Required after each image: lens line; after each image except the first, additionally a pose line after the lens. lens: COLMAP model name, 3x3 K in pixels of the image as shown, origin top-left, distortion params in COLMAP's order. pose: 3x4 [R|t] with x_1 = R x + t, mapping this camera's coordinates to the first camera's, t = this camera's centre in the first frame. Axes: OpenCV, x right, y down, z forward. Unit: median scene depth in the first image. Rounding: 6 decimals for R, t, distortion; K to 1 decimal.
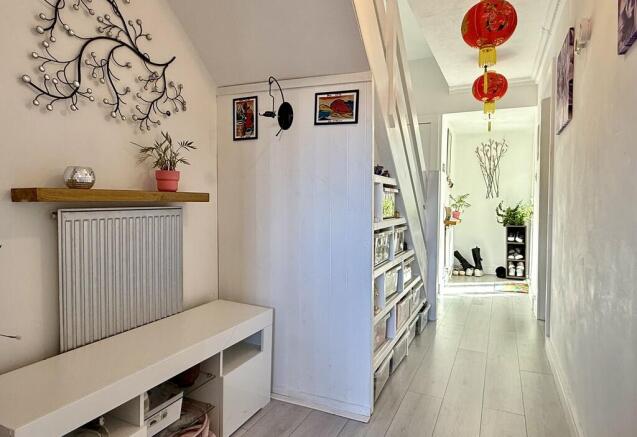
lens RADIAL K [[405.6, 0, 318.5], [0, 405.6, 215.5], [0, 0, 1]] dist [-0.005481, -0.000543]
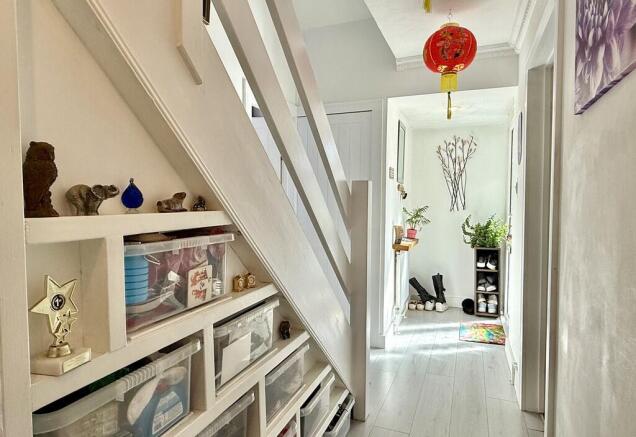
lens RADIAL K [[405.0, 0, 317.9], [0, 405.0, 220.0], [0, 0, 1]] dist [-0.005481, -0.000543]
pose [[0.997949, -0.006114, 0.063726, 0.116495], [0.005521, 0.999940, 0.009481, -0.037073], [-0.063780, -0.009110, 0.997922, 0.251536]]
